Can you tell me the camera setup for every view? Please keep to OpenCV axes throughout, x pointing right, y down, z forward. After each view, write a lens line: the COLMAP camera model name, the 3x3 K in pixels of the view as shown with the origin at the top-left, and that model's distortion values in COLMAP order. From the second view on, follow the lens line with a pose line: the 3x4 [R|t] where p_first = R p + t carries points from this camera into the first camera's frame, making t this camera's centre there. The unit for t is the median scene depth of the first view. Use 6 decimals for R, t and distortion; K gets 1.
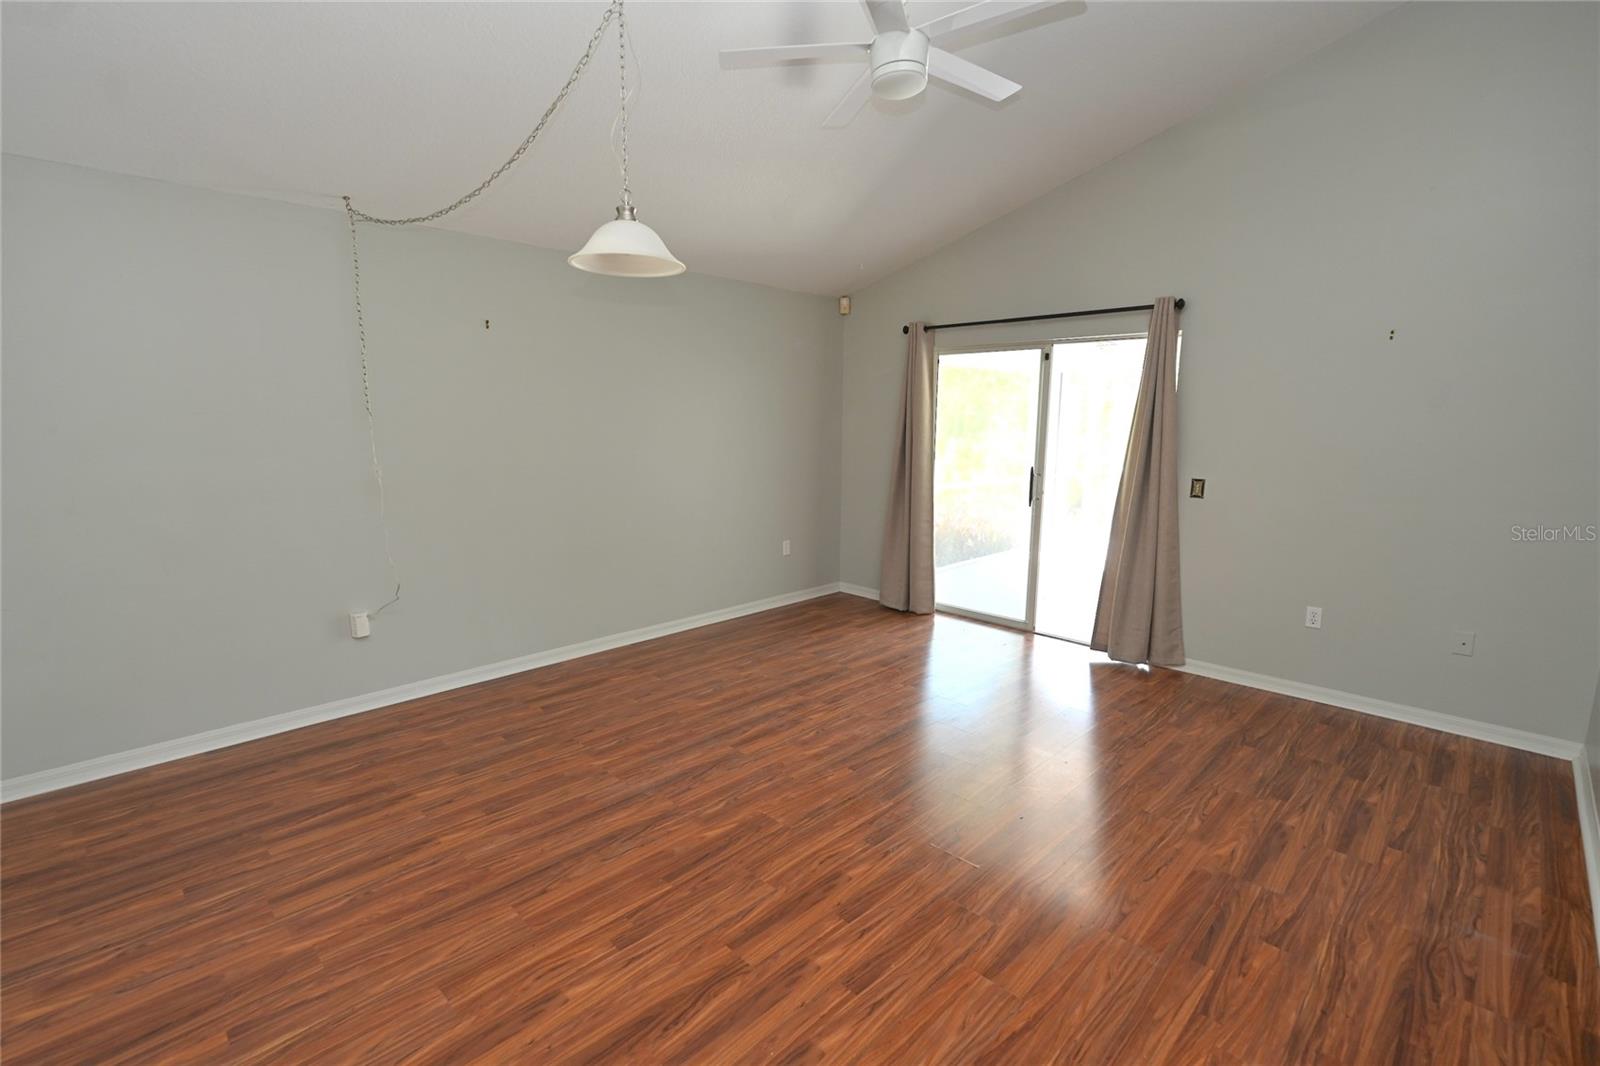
lens RADIAL K [[725.6, 0, 787.2], [0, 725.6, 542.3], [0, 0, 1]] dist [-0.000047, -0.000118]
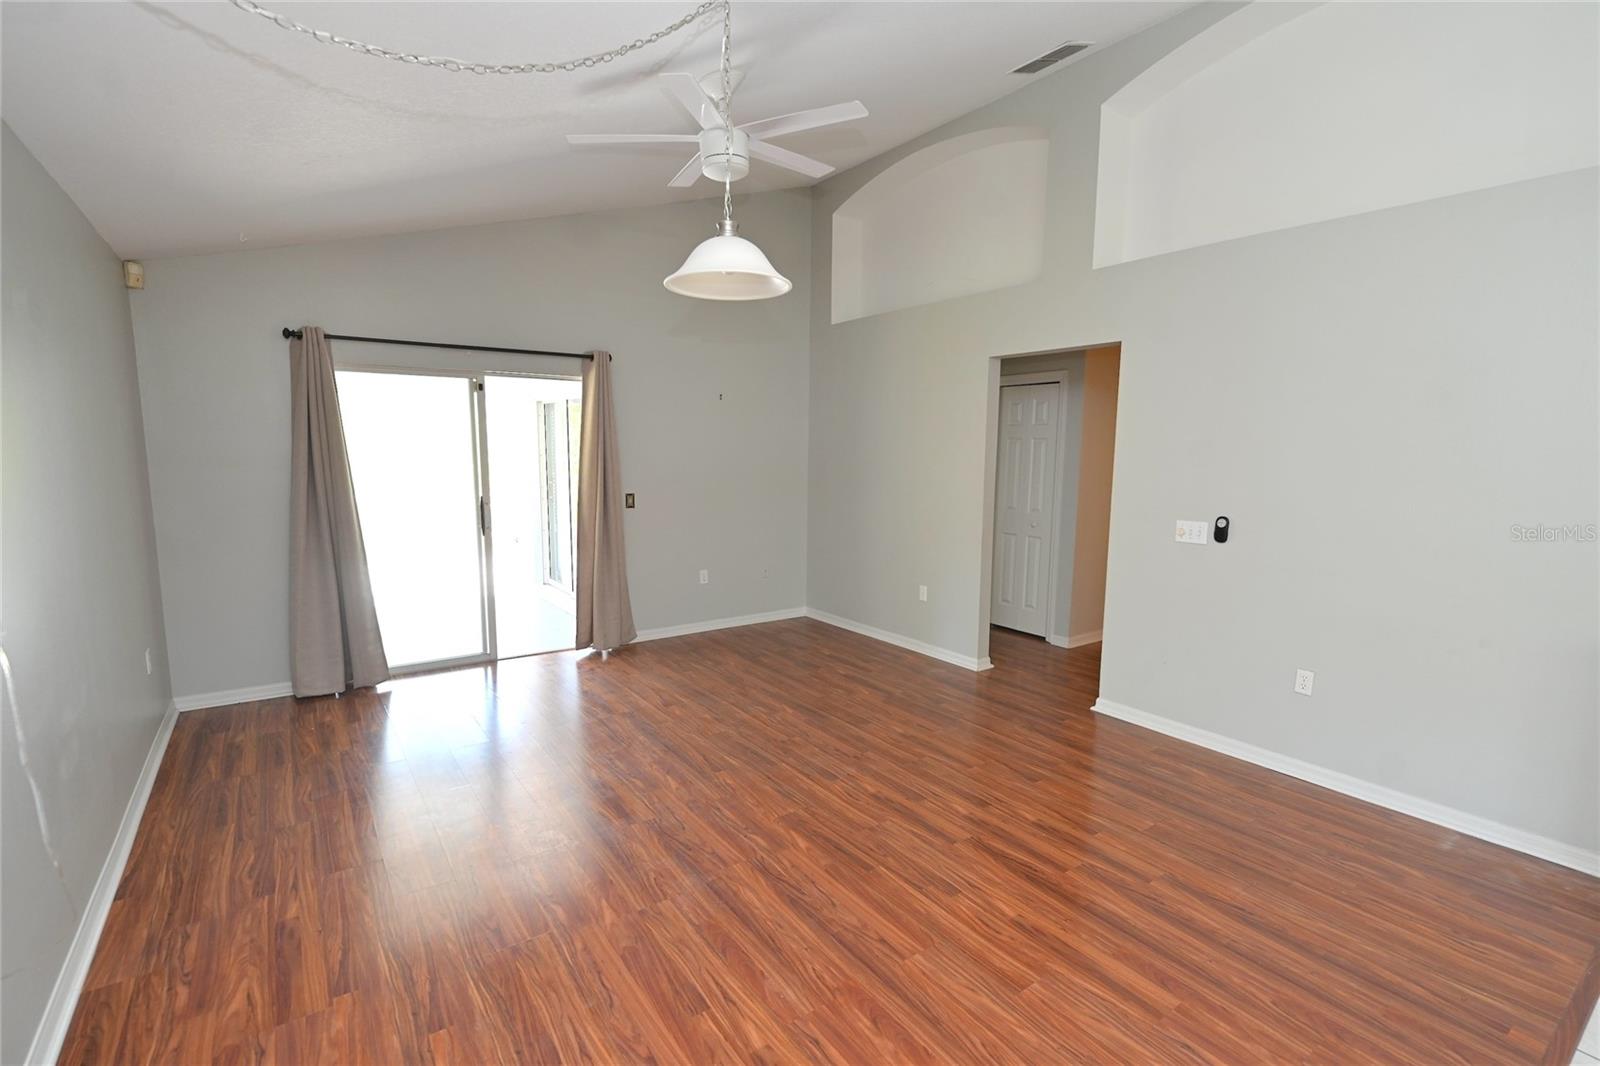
lens RADIAL K [[732.7, 0, 801.4], [0, 732.7, 543.0], [0, 0, 1]] dist [-0.001412, 0.000197]
pose [[0.166147, -0.131128, 0.977344, -1.001372], [0.165085, 0.980830, 0.103532, -0.125315], [-0.972184, 0.144143, 0.184609, 0.688085]]
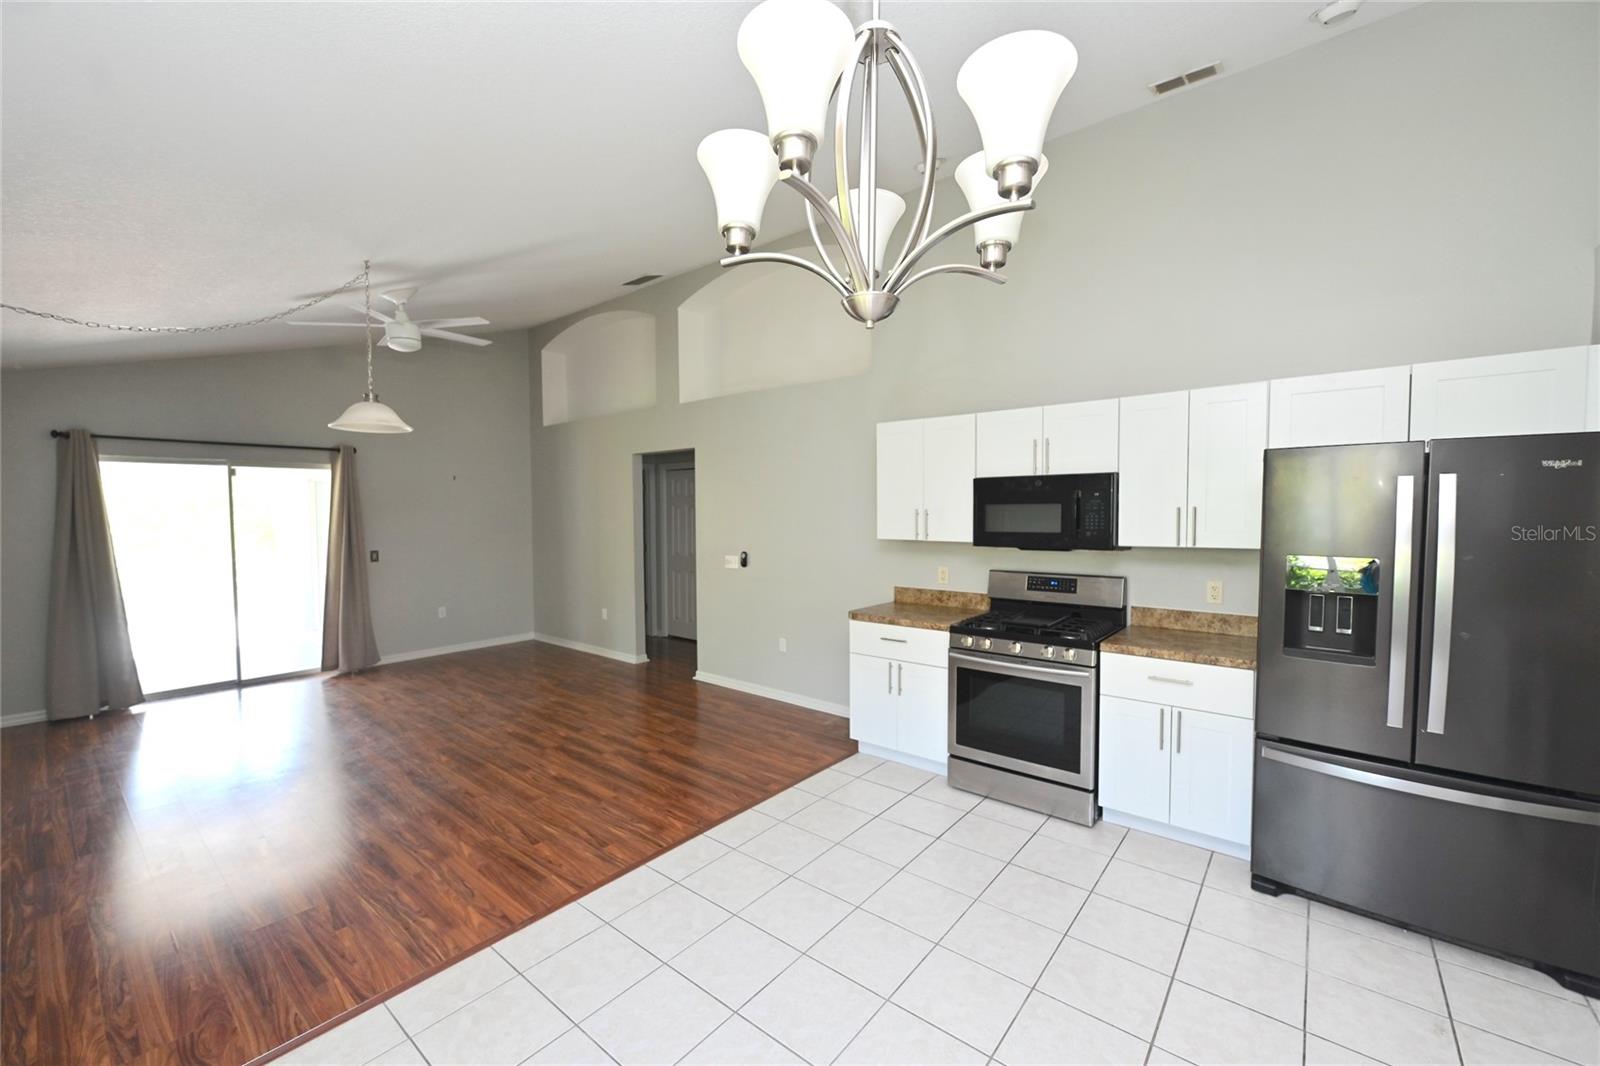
lens RADIAL K [[640.2, 0, 791.1], [0, 640.2, 536.6], [0, 0, 1]] dist [0.000577, 0.000144]
pose [[-0.090871, -0.046878, 0.994759, -1.523090], [0.179298, 0.981798, 0.062646, -0.055369], [-0.979589, 0.184051, -0.080812, 0.212337]]
